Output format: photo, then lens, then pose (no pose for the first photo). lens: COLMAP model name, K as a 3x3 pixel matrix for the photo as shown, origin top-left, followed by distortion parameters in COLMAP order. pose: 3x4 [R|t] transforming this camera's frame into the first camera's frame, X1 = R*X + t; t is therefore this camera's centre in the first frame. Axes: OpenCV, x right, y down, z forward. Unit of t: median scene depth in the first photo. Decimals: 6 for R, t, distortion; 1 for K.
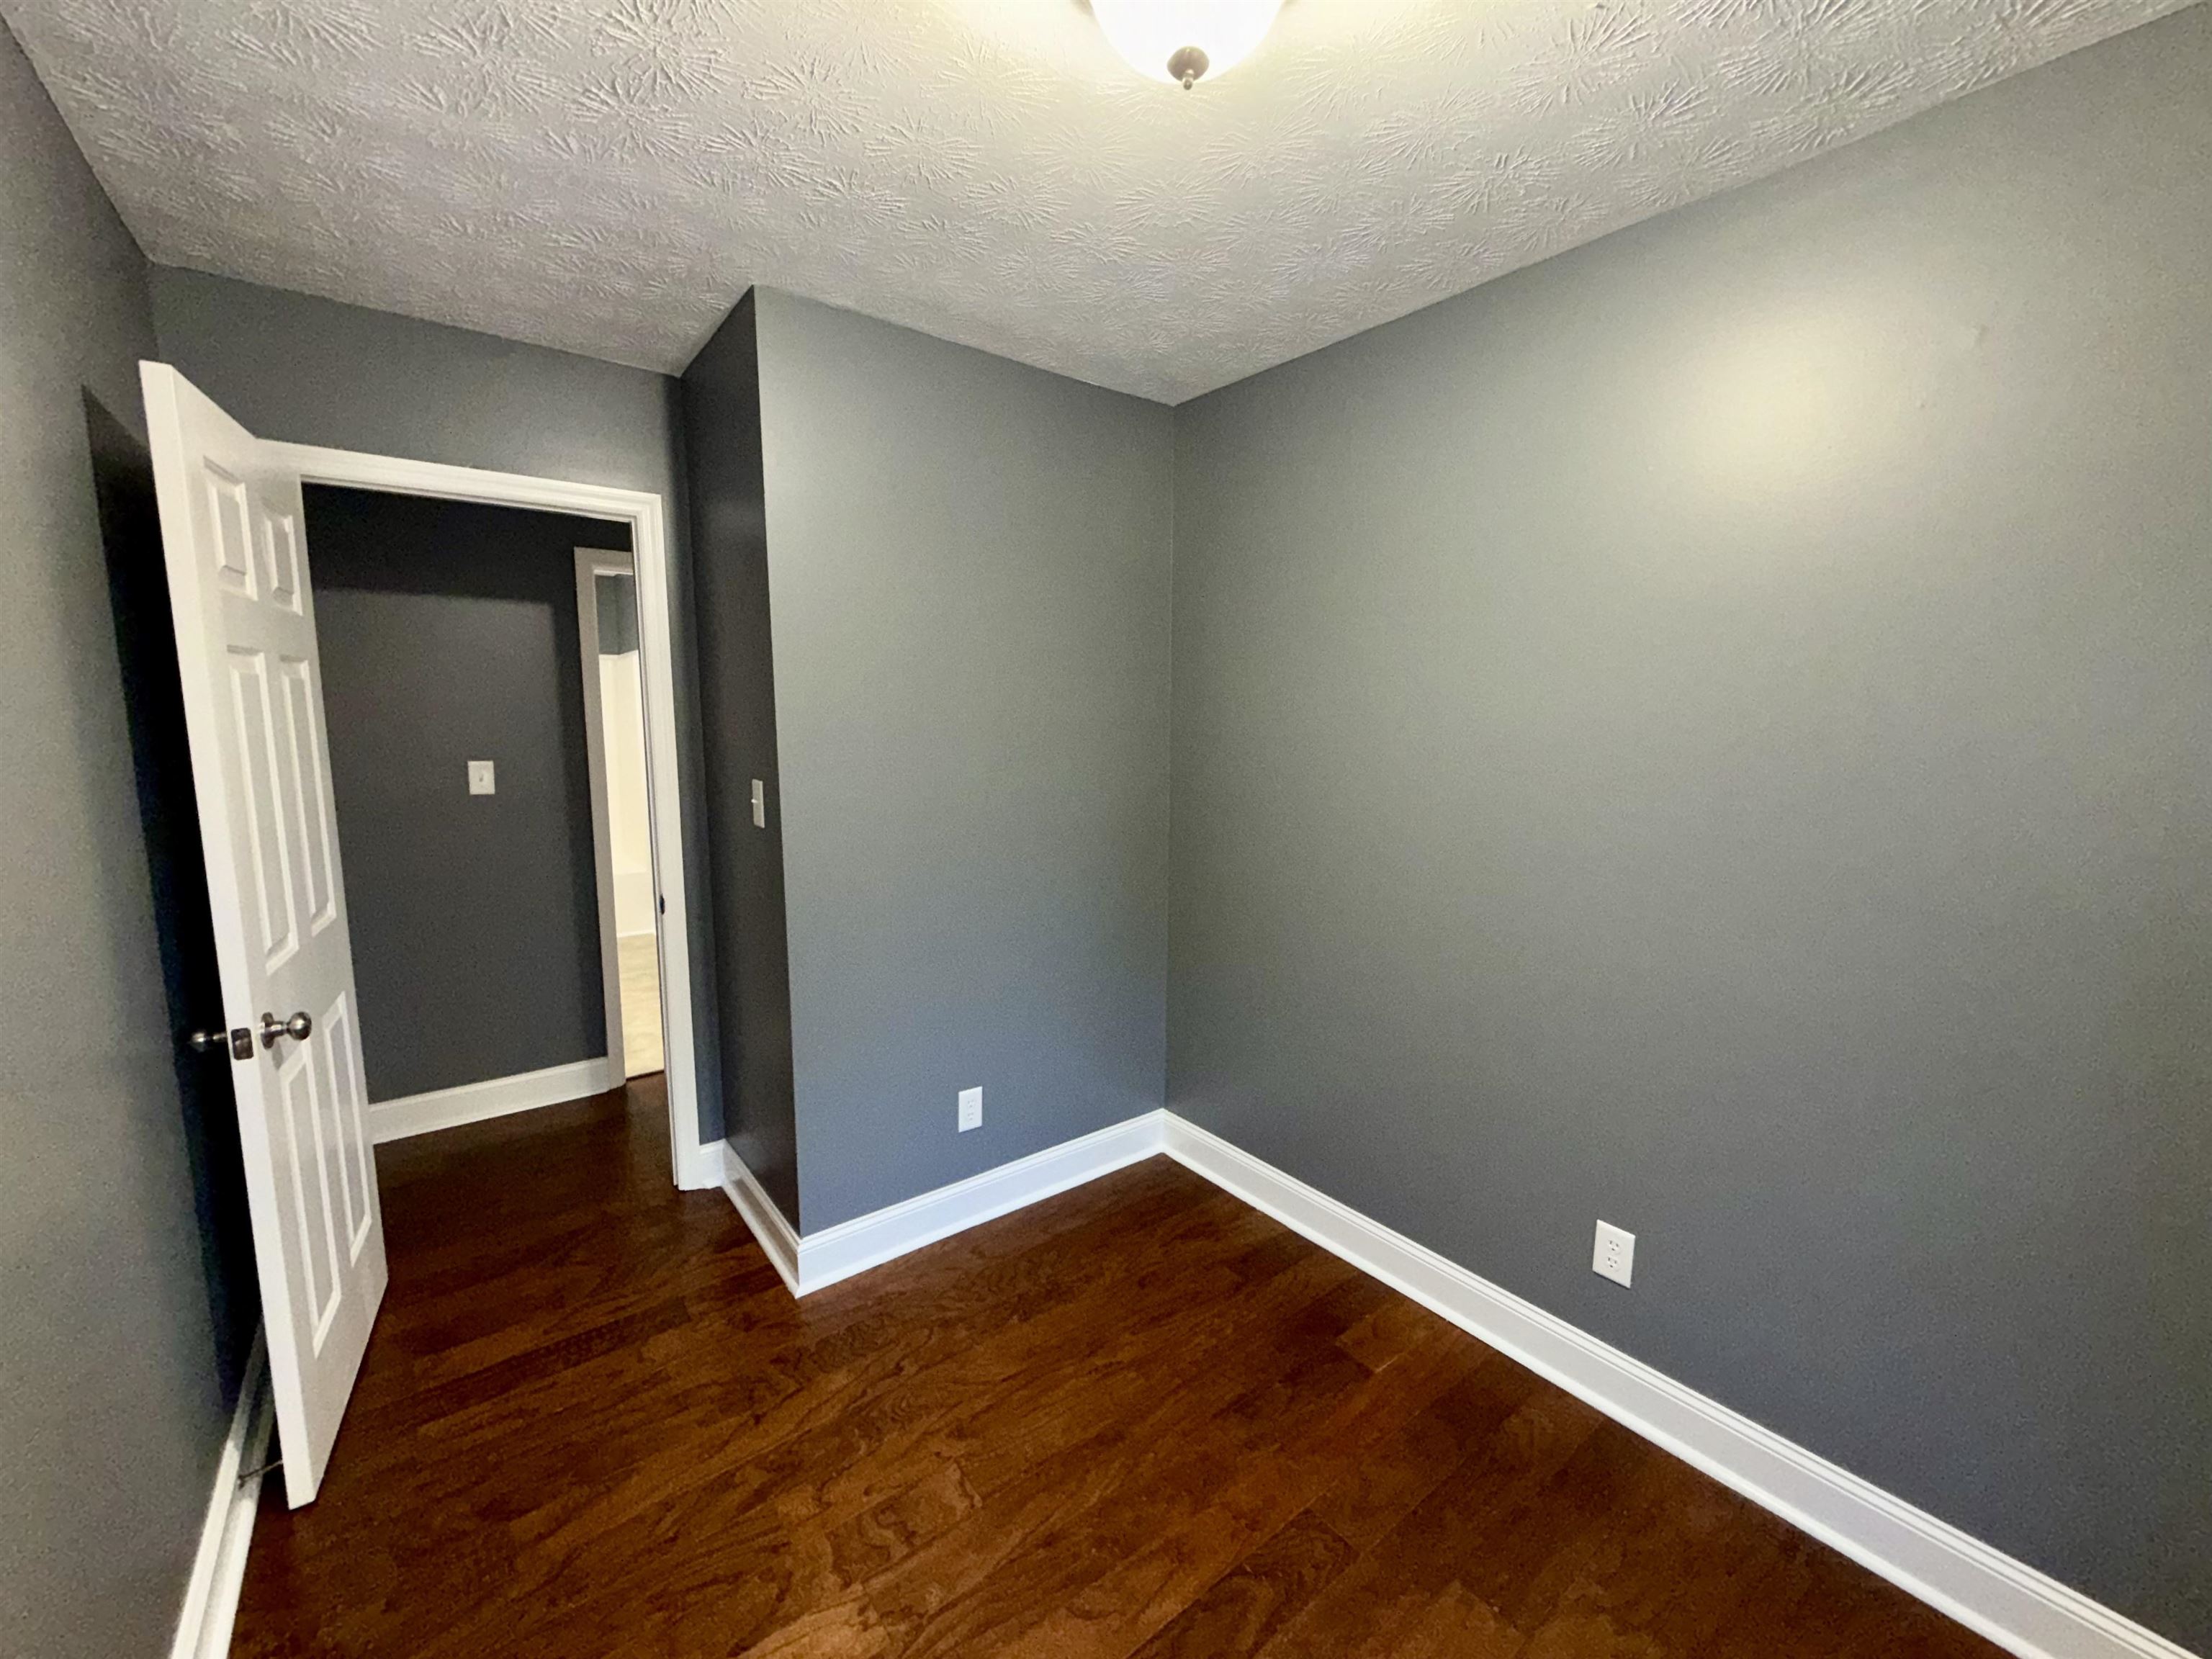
lens RADIAL K [[889.9, 0, 1106.7], [0, 889.9, 823.5], [0, 0, 1]] dist [-0.000185, 0.000555]
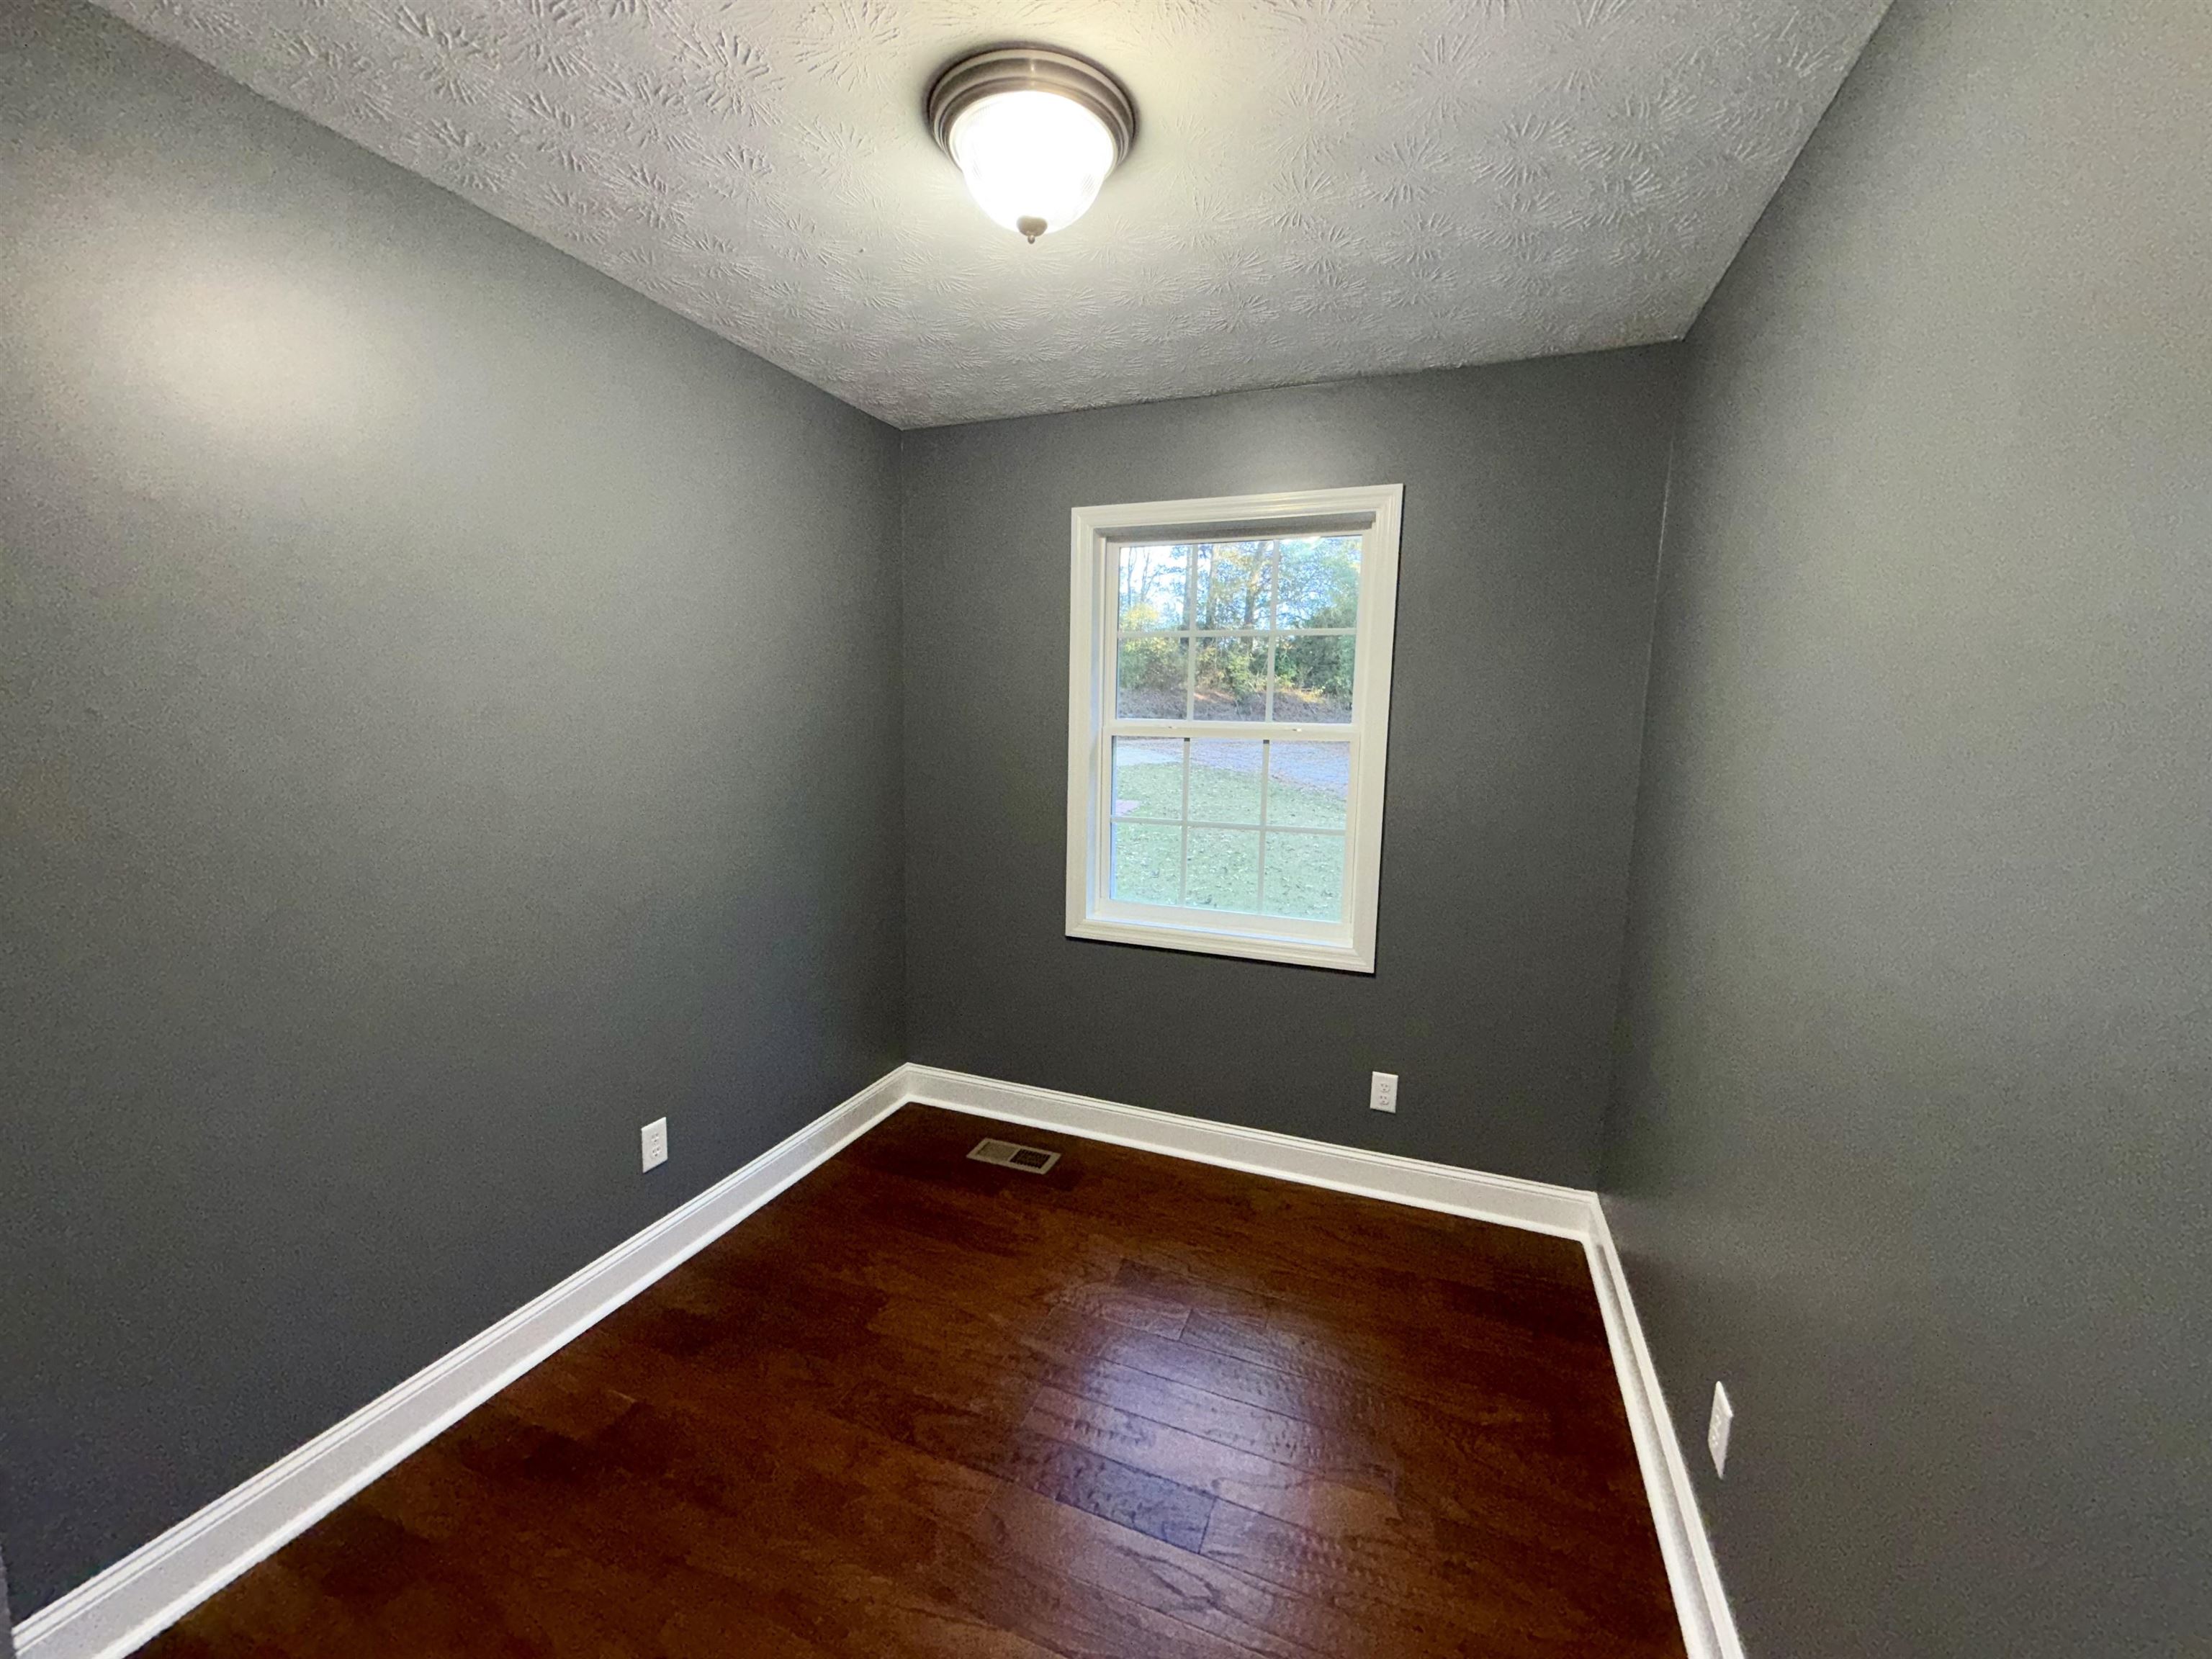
lens RADIAL K [[889.9, 0, 1103.0], [0, 889.9, 831.2], [0, 0, 1]] dist [-0.000185, 0.000555]
pose [[-0.500640, -0.120069, 0.857288, -0.789635], [0.106039, 0.974370, 0.198392, -0.107584], [-0.859137, 0.190228, -0.475076, 1.093307]]
